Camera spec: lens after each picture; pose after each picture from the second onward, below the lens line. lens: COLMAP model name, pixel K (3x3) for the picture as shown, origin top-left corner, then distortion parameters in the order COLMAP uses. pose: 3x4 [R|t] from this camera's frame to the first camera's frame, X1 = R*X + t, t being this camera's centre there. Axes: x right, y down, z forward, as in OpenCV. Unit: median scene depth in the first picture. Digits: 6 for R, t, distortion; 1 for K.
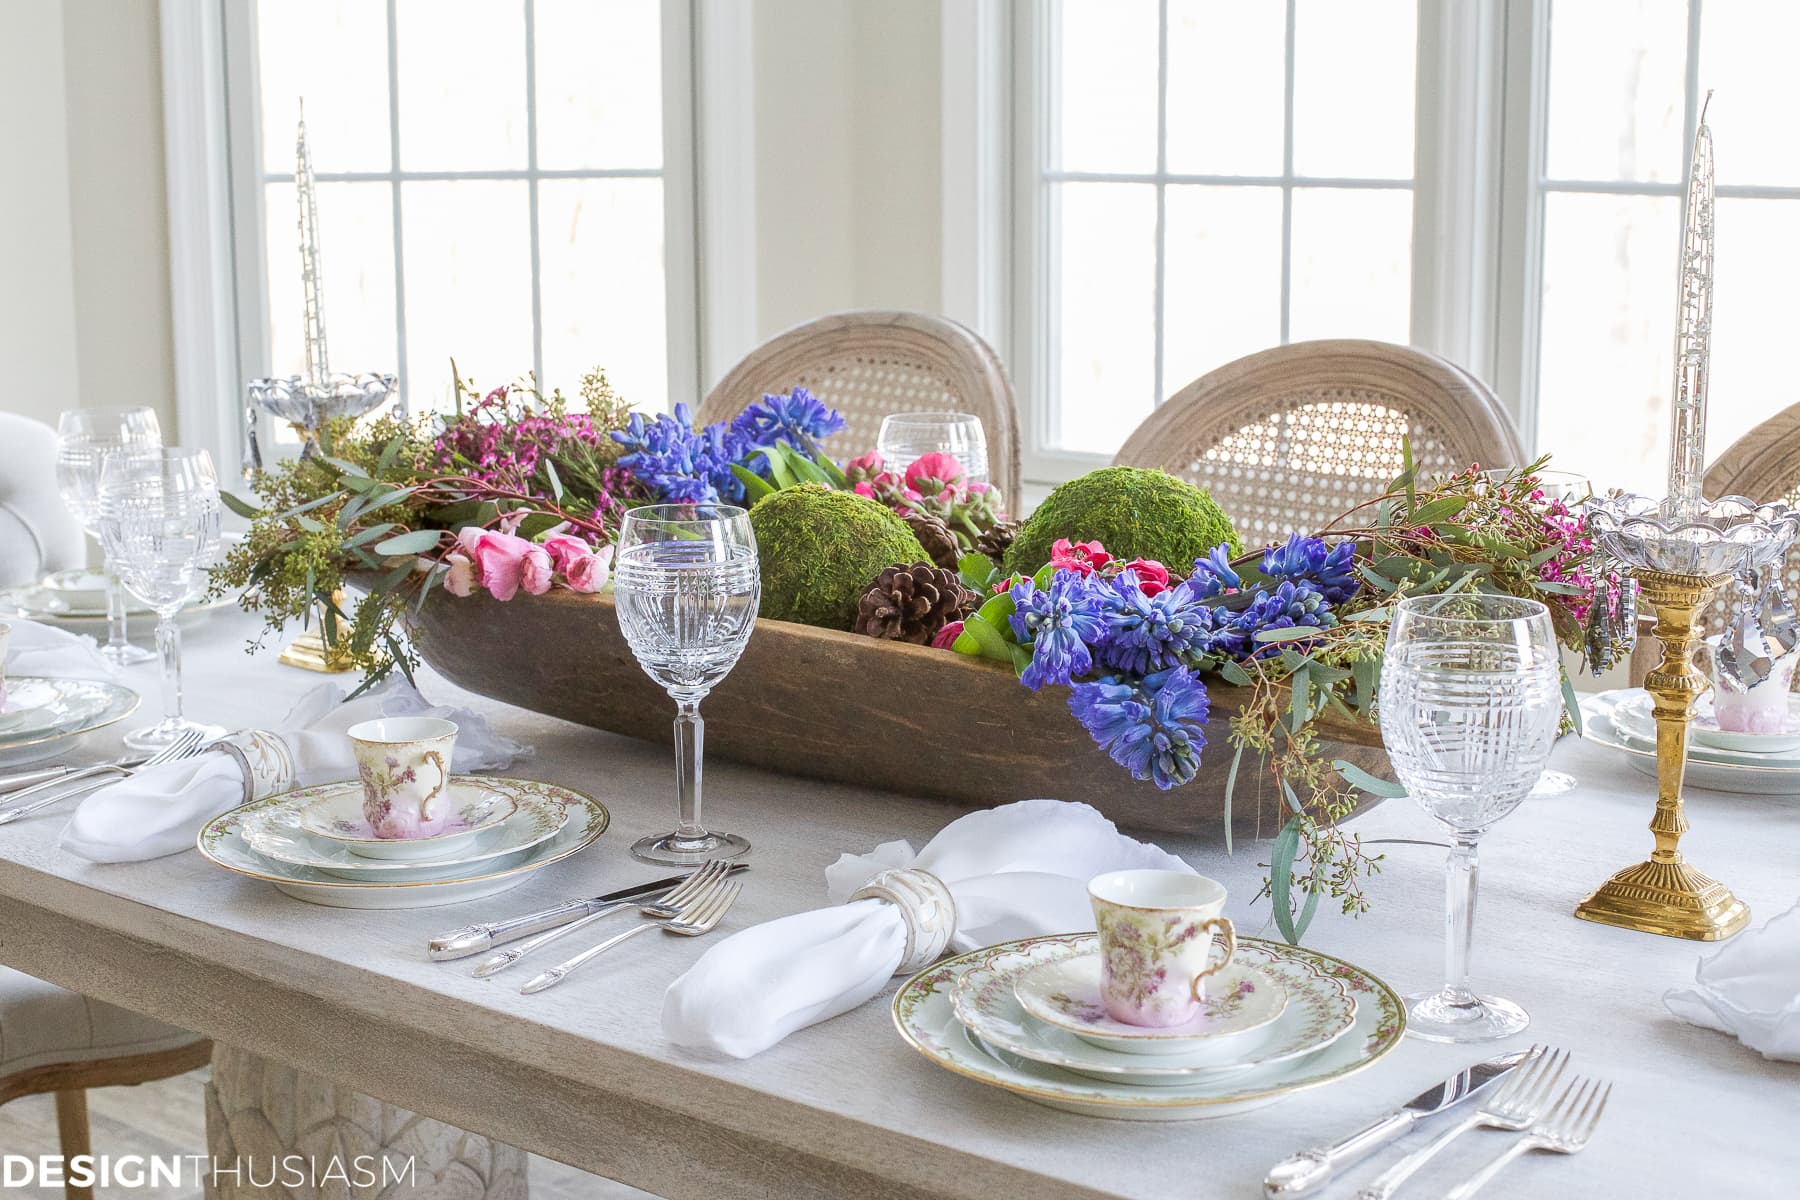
lens RADIAL K [[2668.1, 0, 900.0], [0, 2668.1, 600.0], [0, 0, 1]] dist [-0.107227, -0.036376]
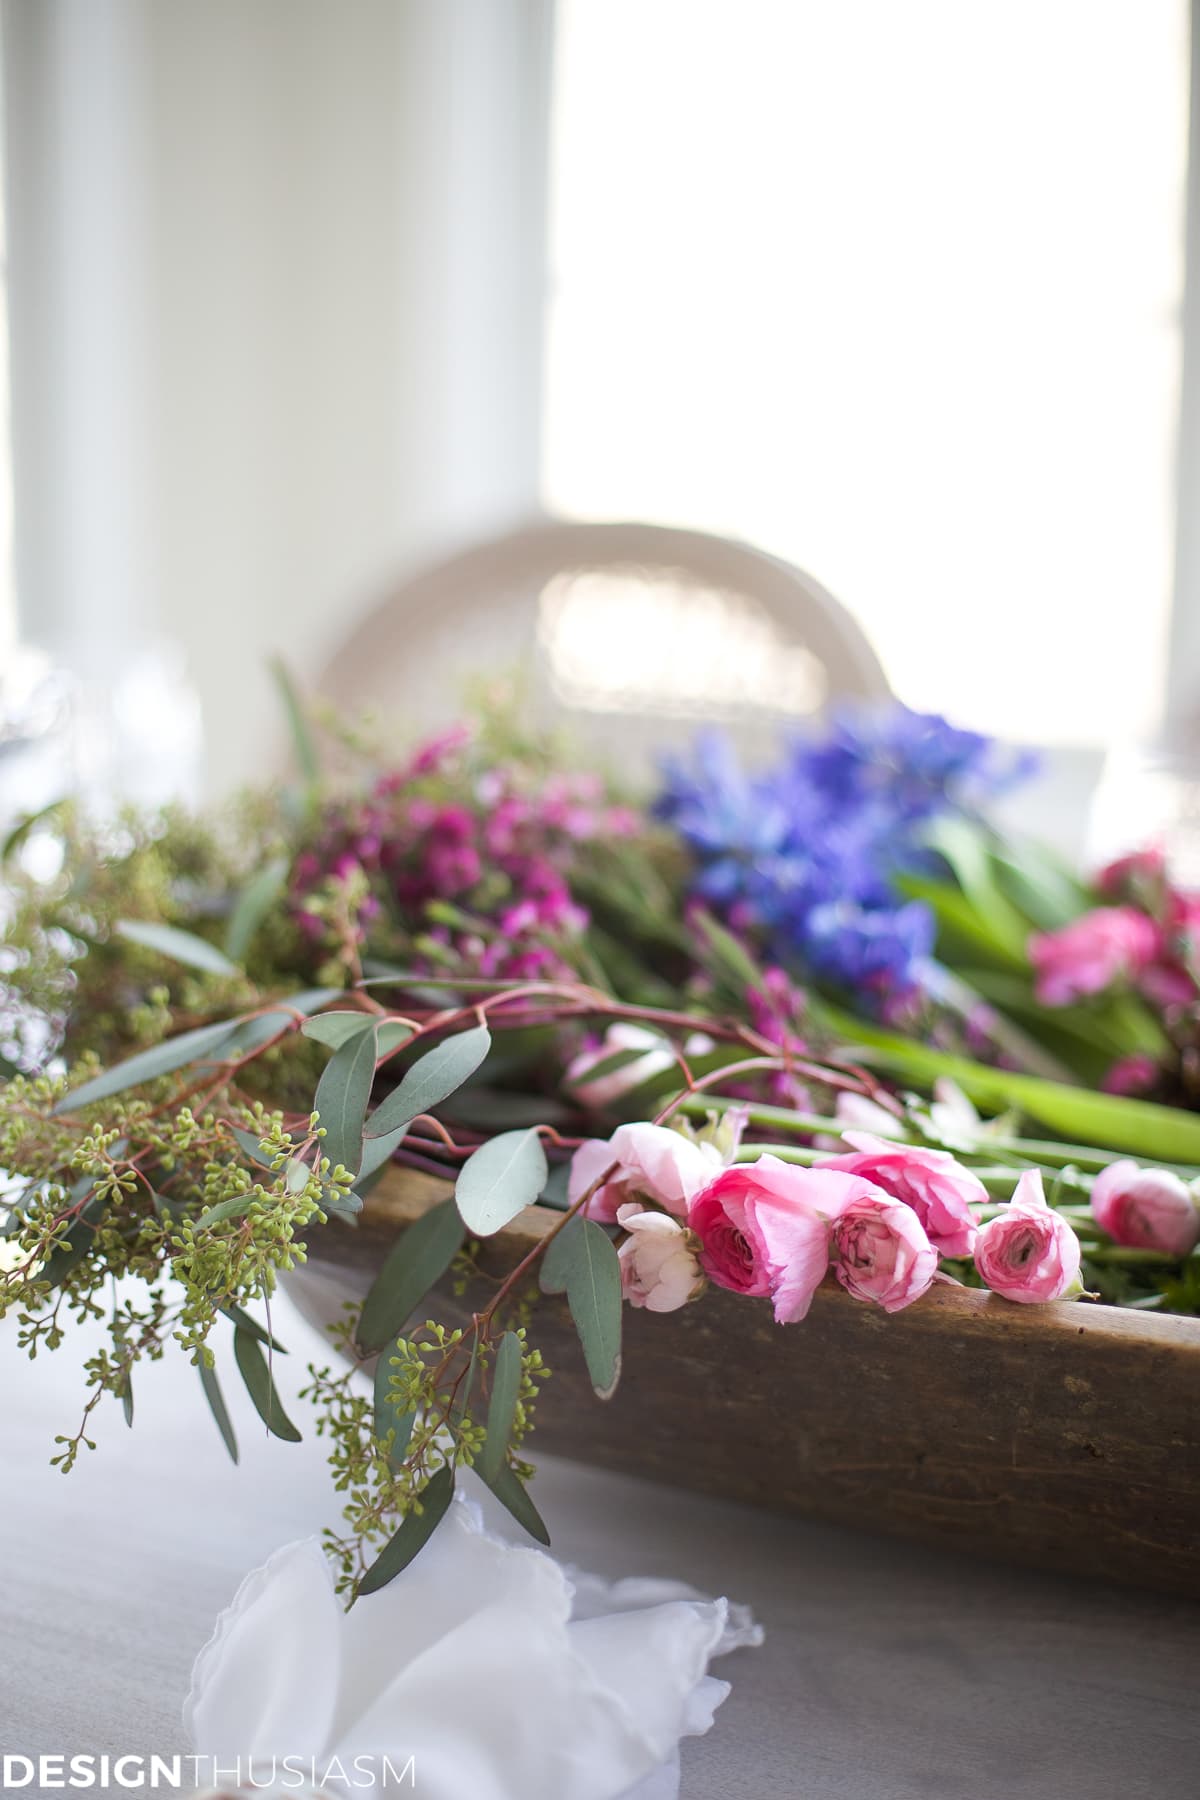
lens RADIAL K [[2775.1, 0, 600.0], [0, 2775.1, 900.0], [0, 0, 1]] dist [-0.106940, -0.048460]
pose [[0.950338, -0.050740, 0.307057, -0.402332], [0.030815, 0.997113, 0.069396, -0.125415], [-0.309691, -0.056487, 0.949158, 0.813418]]
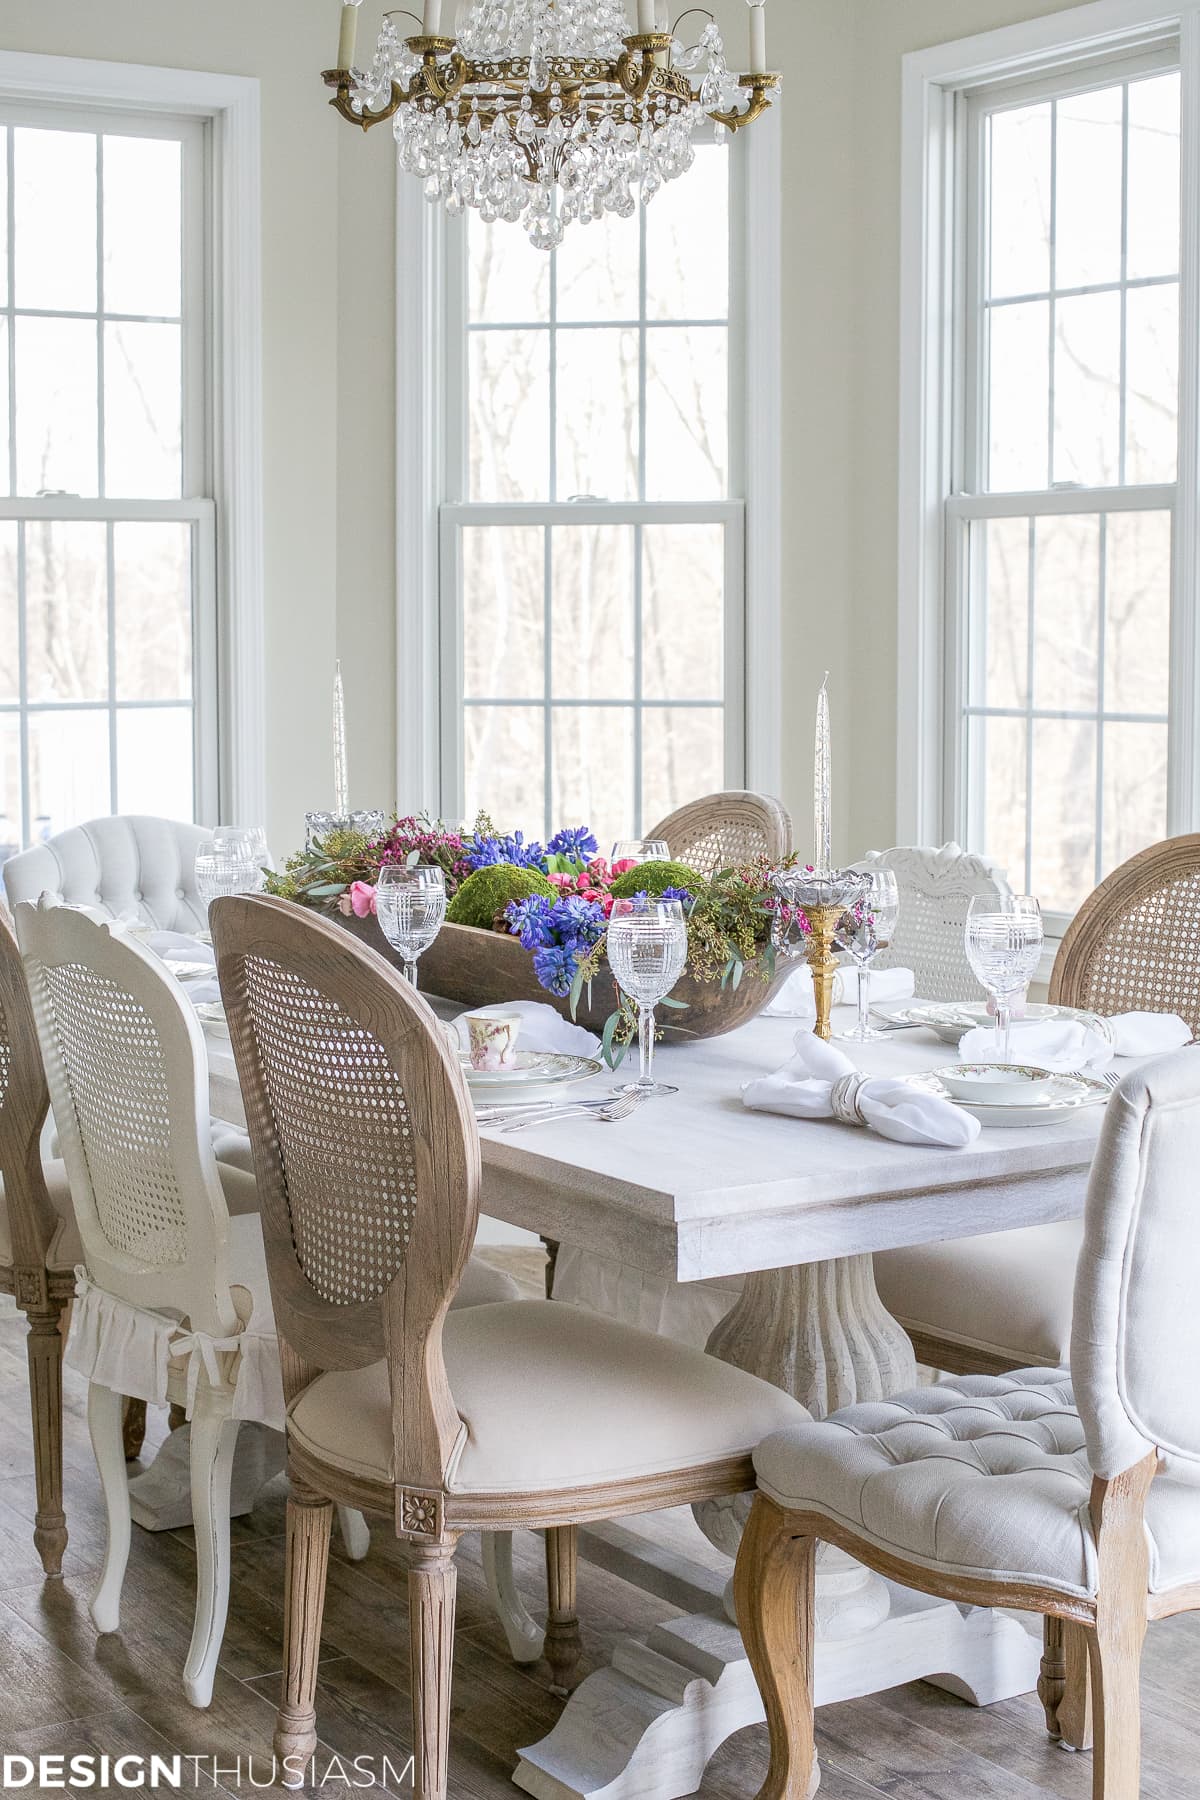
lens RADIAL K [[2775.1, 0, 600.0], [0, 2775.1, 900.0], [0, 0, 1]] dist [-0.106940, -0.048460]
pose [[0.944376, 0.036342, -0.326853, 0.926447], [-0.064015, 0.995179, -0.074308, 0.173690], [0.322576, 0.091098, 0.942150, -1.206775]]
